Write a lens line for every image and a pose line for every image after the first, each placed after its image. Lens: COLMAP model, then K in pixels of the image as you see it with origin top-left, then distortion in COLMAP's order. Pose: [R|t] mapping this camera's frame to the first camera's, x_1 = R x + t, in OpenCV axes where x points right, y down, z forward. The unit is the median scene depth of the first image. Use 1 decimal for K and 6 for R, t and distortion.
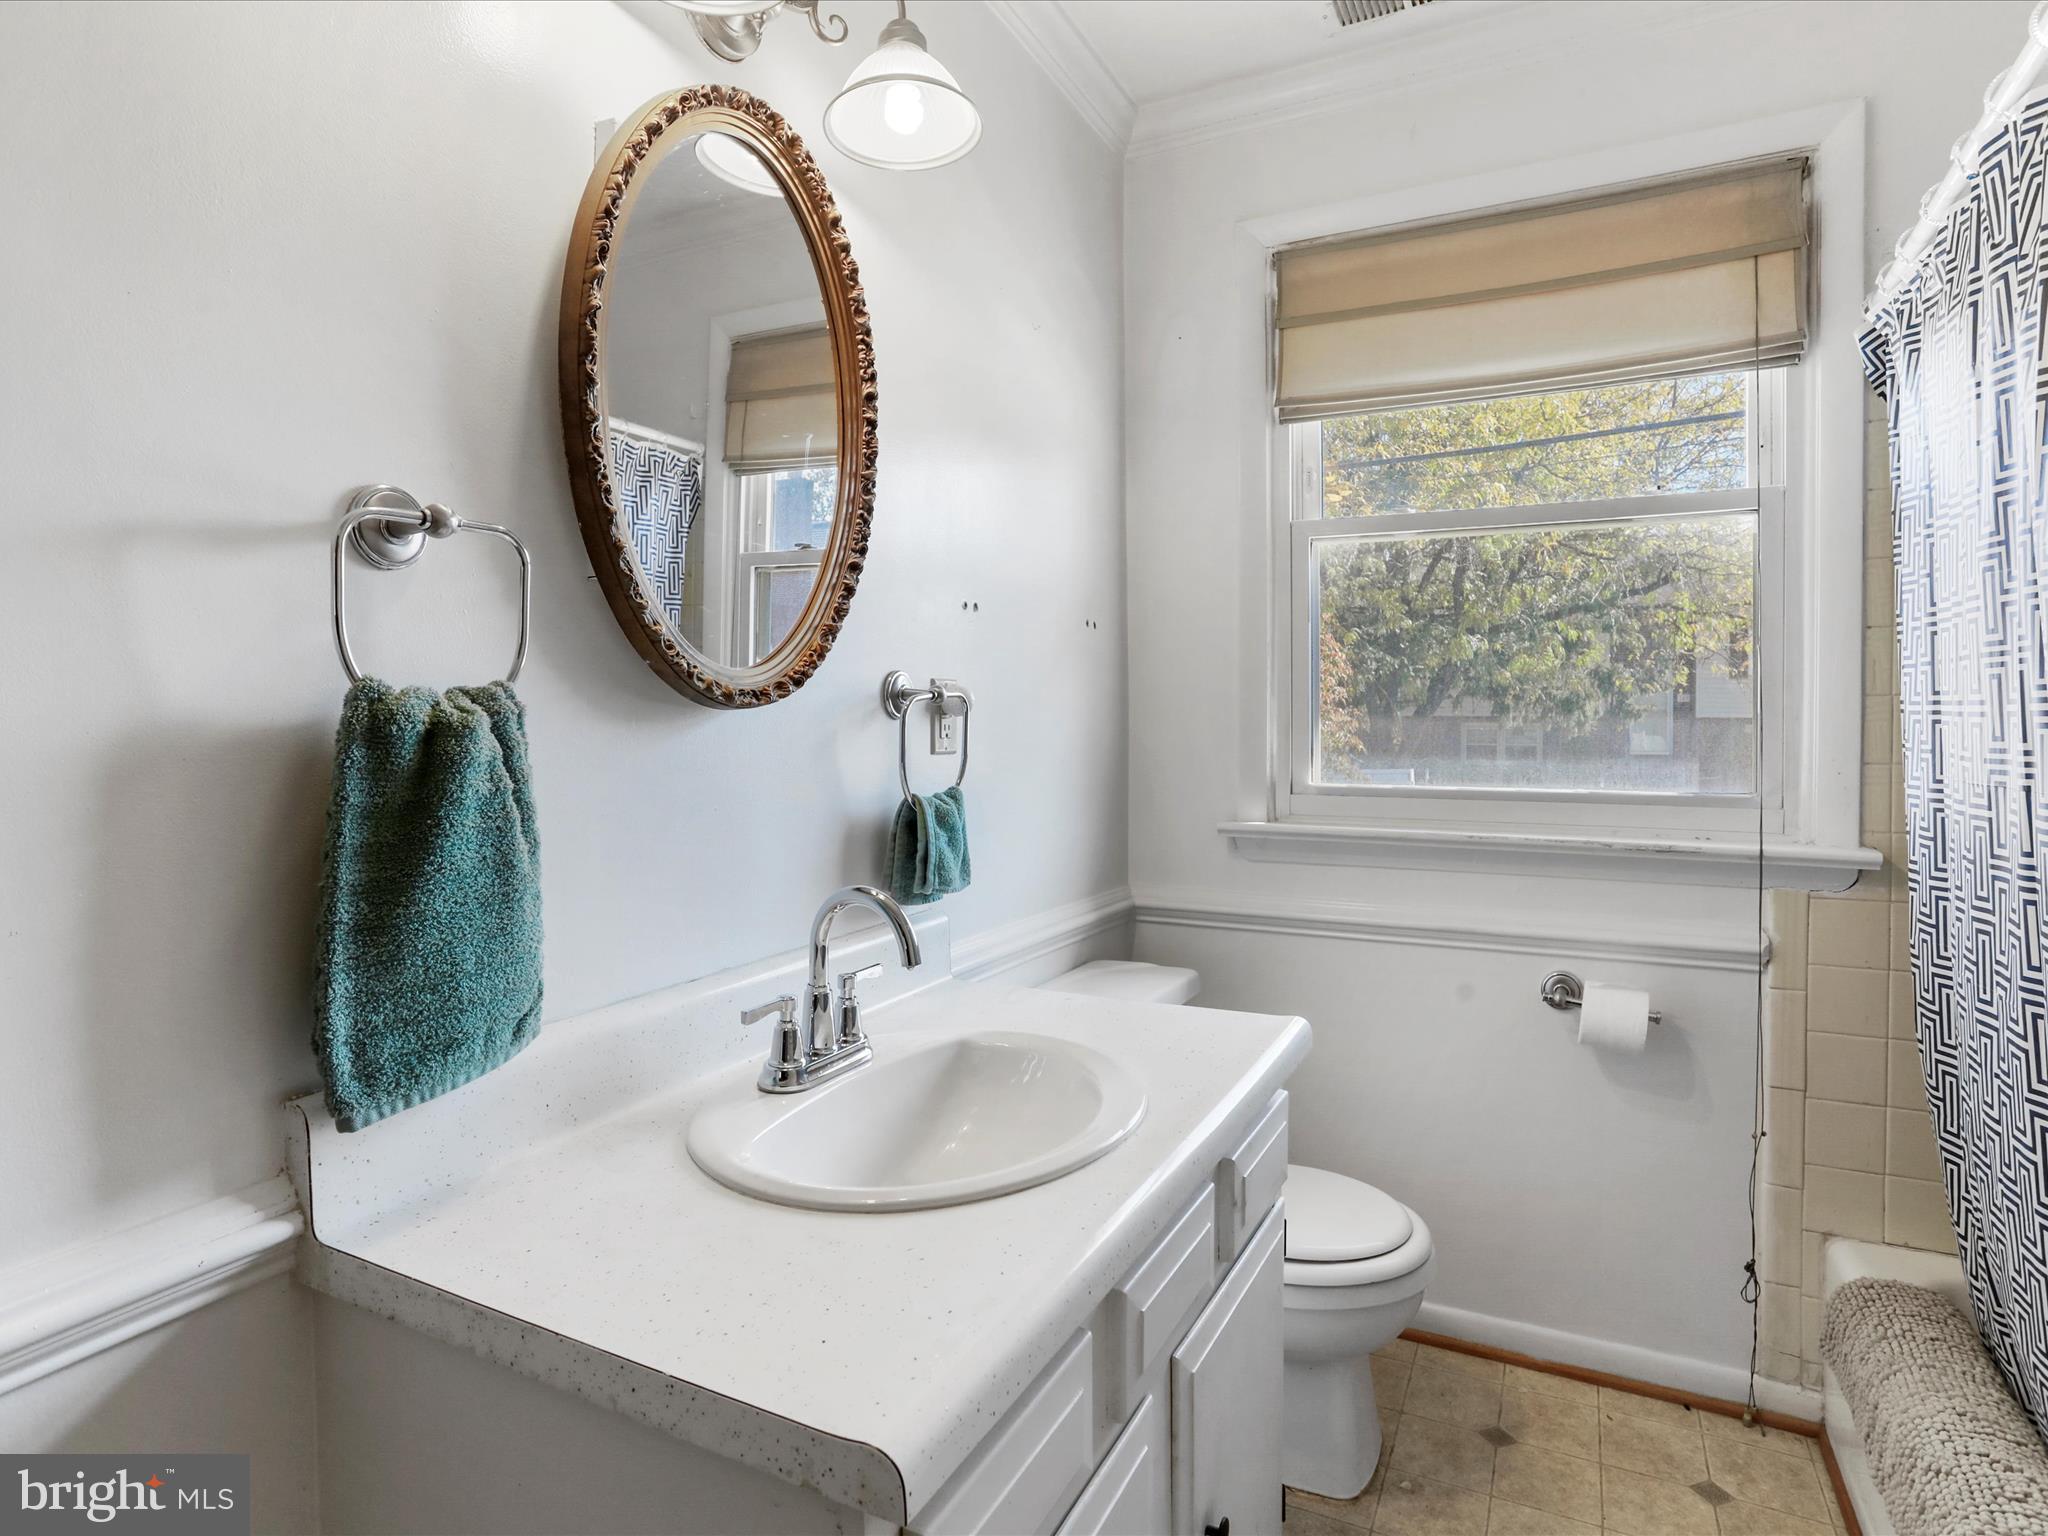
lens RADIAL K [[1166.9, 0, 991.3], [0, 1166.9, 725.3], [0, 0, 1]] dist [-0.051539, 0.030018]
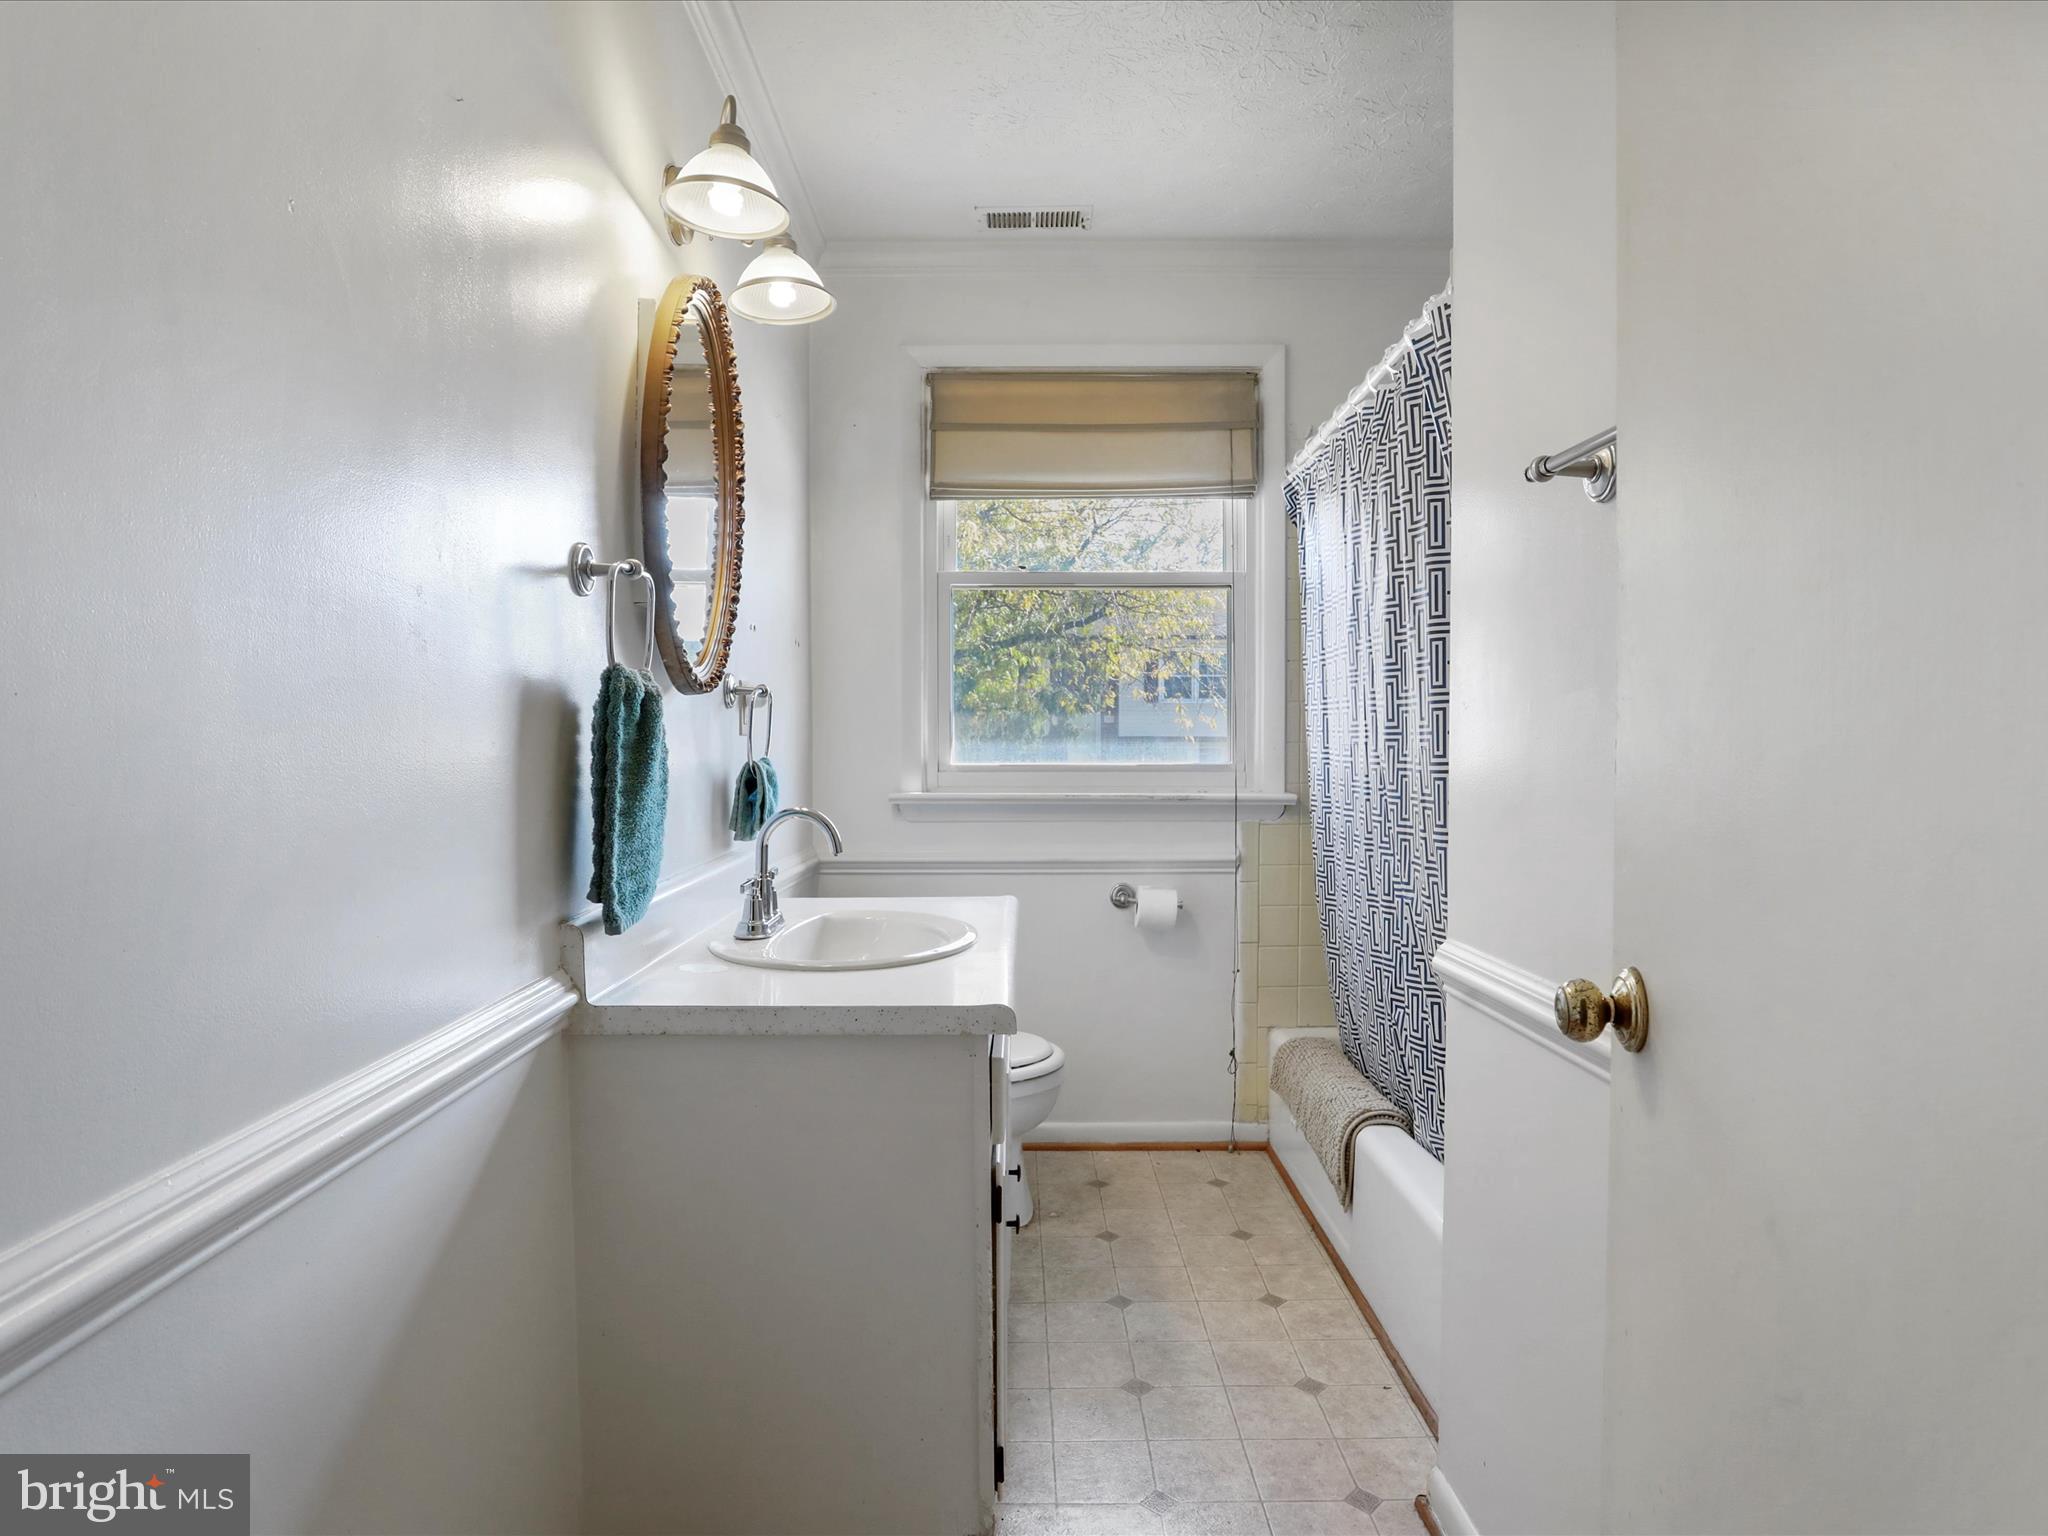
lens RADIAL K [[1255.4, 0, 1021.2], [0, 1255.4, 743.9], [0, 0, 1]] dist [-0.060073, 0.060976]
pose [[0.884513, -0.001442, 0.466513, -0.422247], [0.003588, 0.999987, -0.003712, 0.040177], [-0.466502, 0.004957, 0.884506, -0.425648]]
